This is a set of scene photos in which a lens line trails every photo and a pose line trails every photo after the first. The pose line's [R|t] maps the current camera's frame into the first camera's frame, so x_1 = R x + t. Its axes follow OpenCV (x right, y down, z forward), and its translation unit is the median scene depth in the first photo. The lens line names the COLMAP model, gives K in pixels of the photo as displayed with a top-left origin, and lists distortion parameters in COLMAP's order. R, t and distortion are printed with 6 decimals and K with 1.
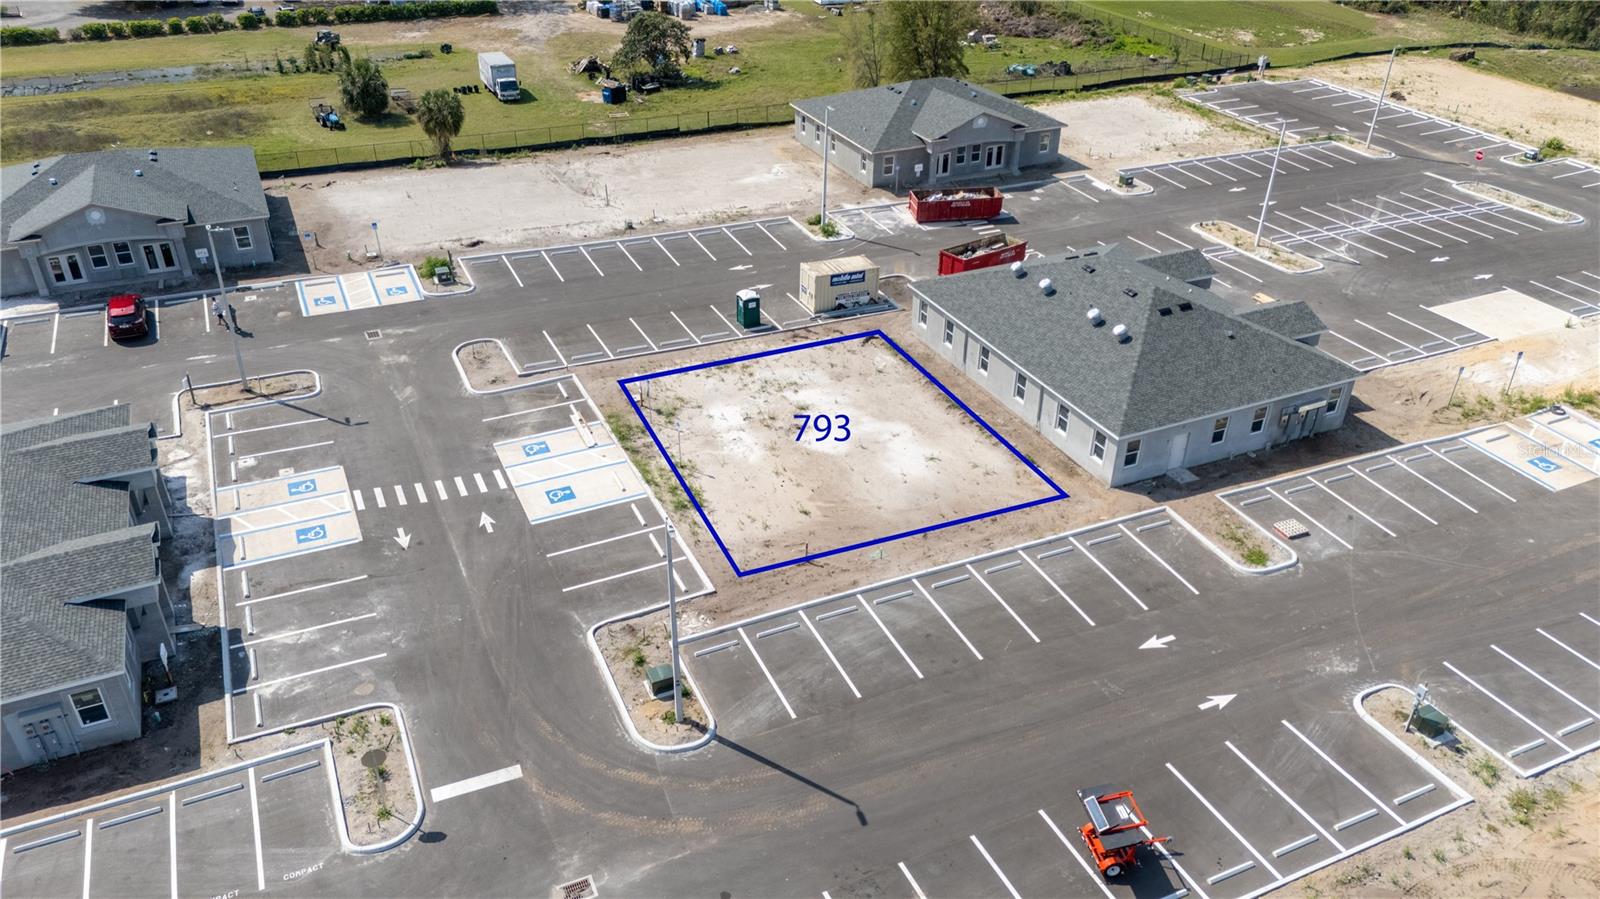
lens RADIAL K [[1177.9, 0, 800.0], [0, 1177.9, 449.5], [0, 0, 1]] dist [0.073856, -0.081707]
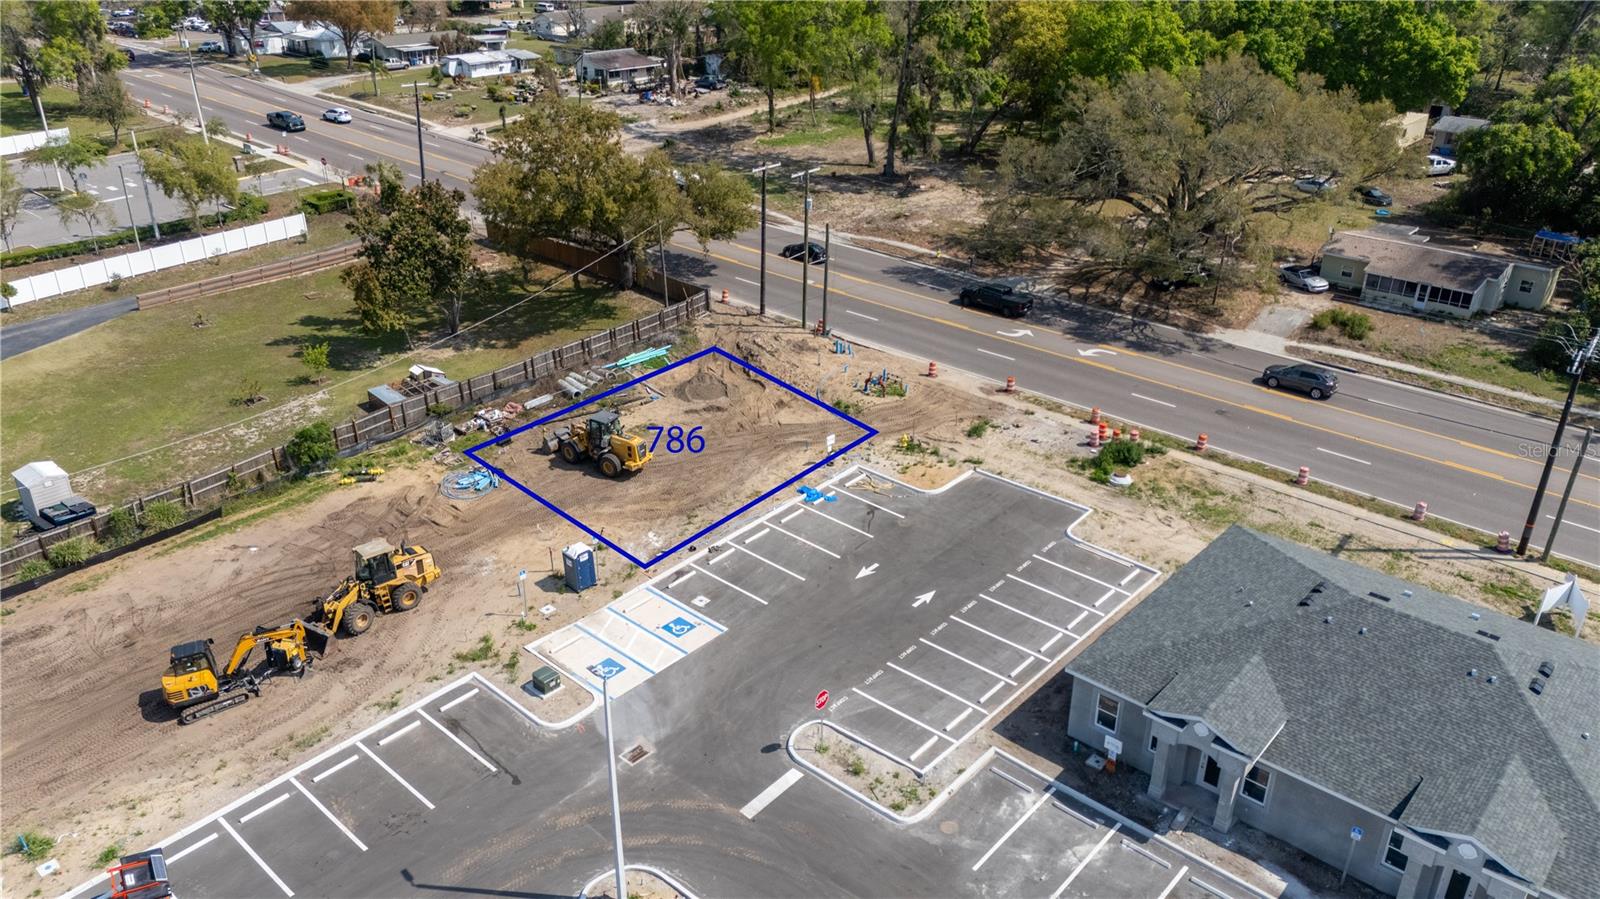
lens RADIAL K [[1177.9, 0, 800.0], [0, 1177.9, 449.5], [0, 0, 1]] dist [0.073856, -0.081707]
pose [[-0.918803, 0.161925, -0.359973, 0.034453], [-0.215238, 0.558926, 0.800796, -0.539530], [0.330867, 0.813254, -0.478691, 0.873981]]
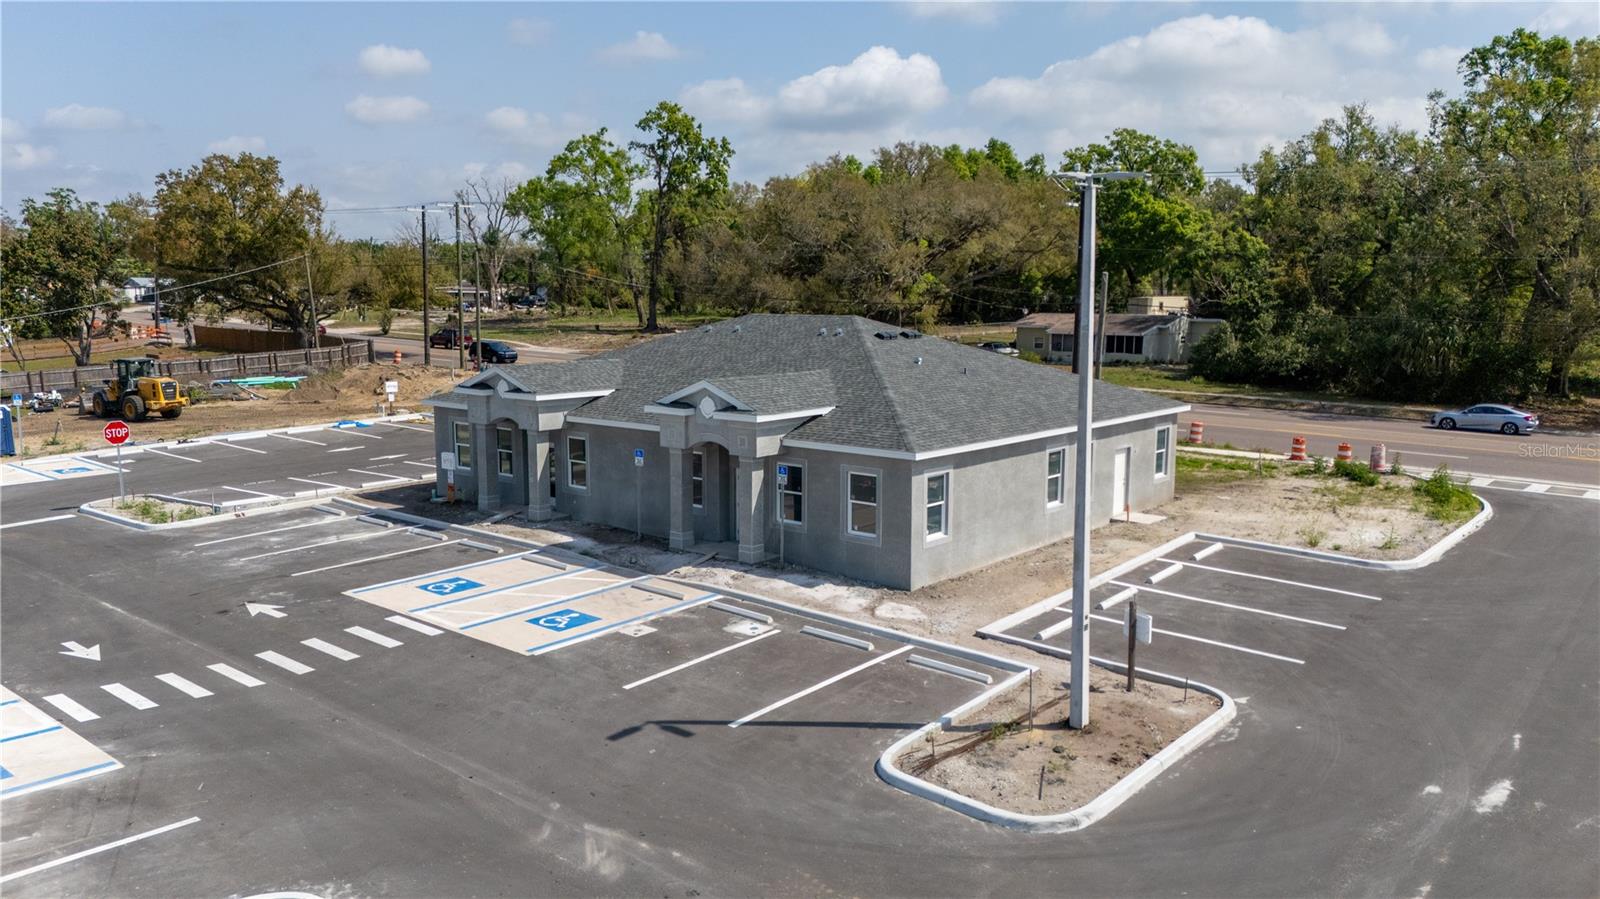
lens RADIAL K [[1171.5, 0, 800.0], [0, 1171.5, 449.5], [0, 0, 1]] dist [0.104880, -0.115994]
pose [[-0.907781, 0.049433, -0.416522, -0.296326], [-0.225553, 0.779703, 0.584114, -0.291106], [0.353638, 0.624195, -0.696650, 1.234632]]
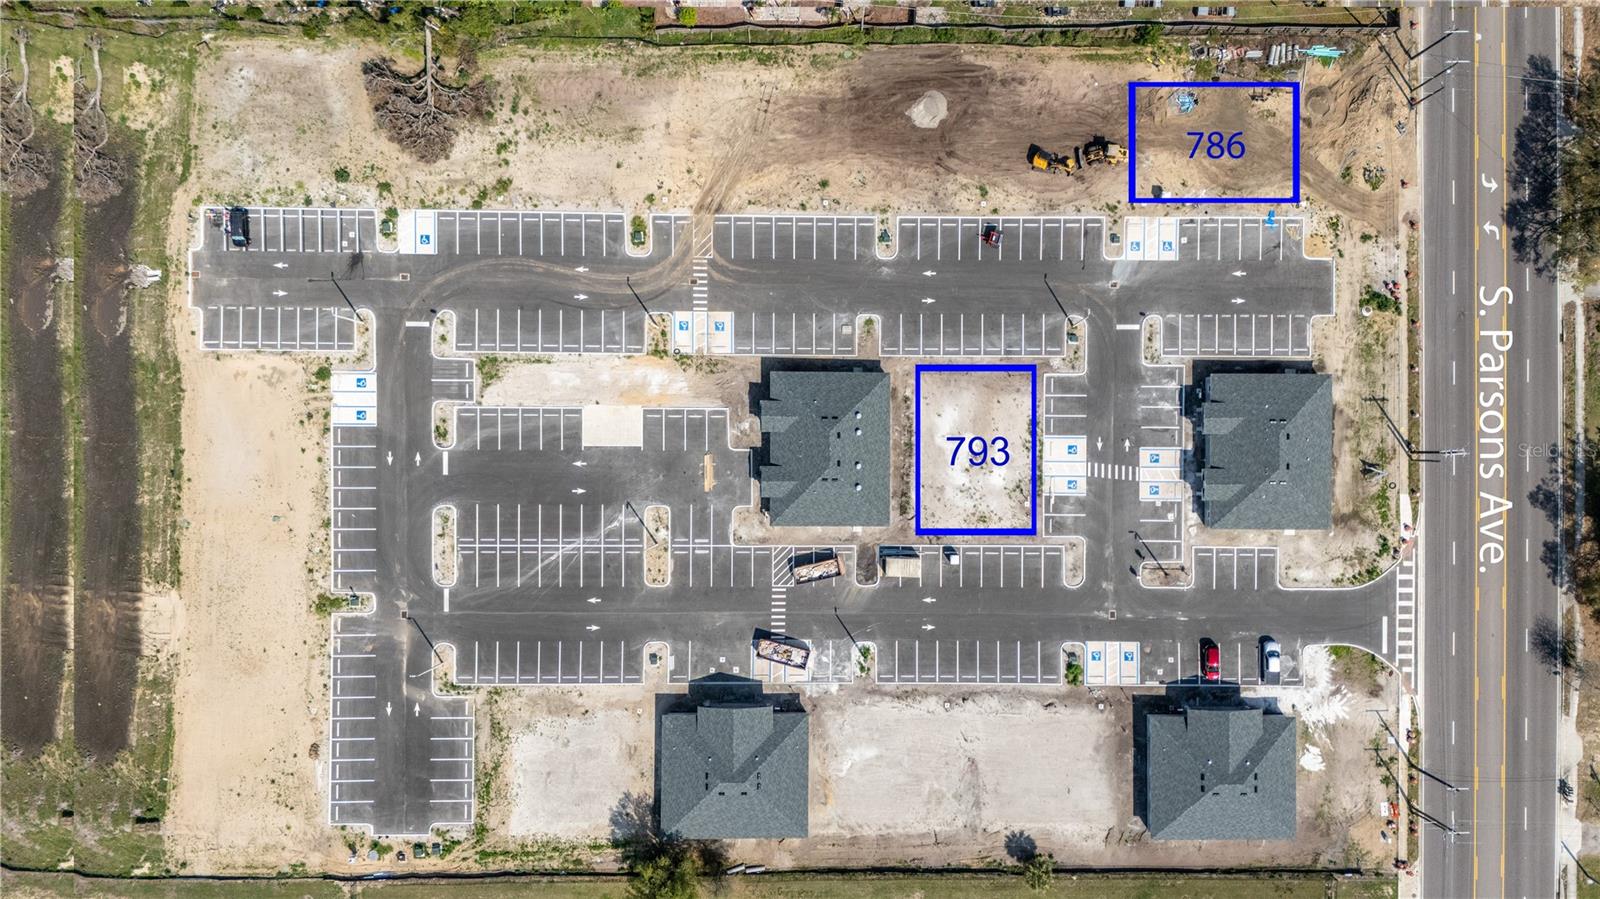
lens RADIAL K [[1171.5, 0, 800.0], [0, 1171.5, 449.5], [0, 0, 1]] dist [0.104880, -0.115994]
pose [[-0.903143, -0.427055, -0.044233, 0.476354], [0.179956, -0.470074, 0.864087, -2.349904], [-0.389806, 0.772434, 0.501395, -0.142342]]
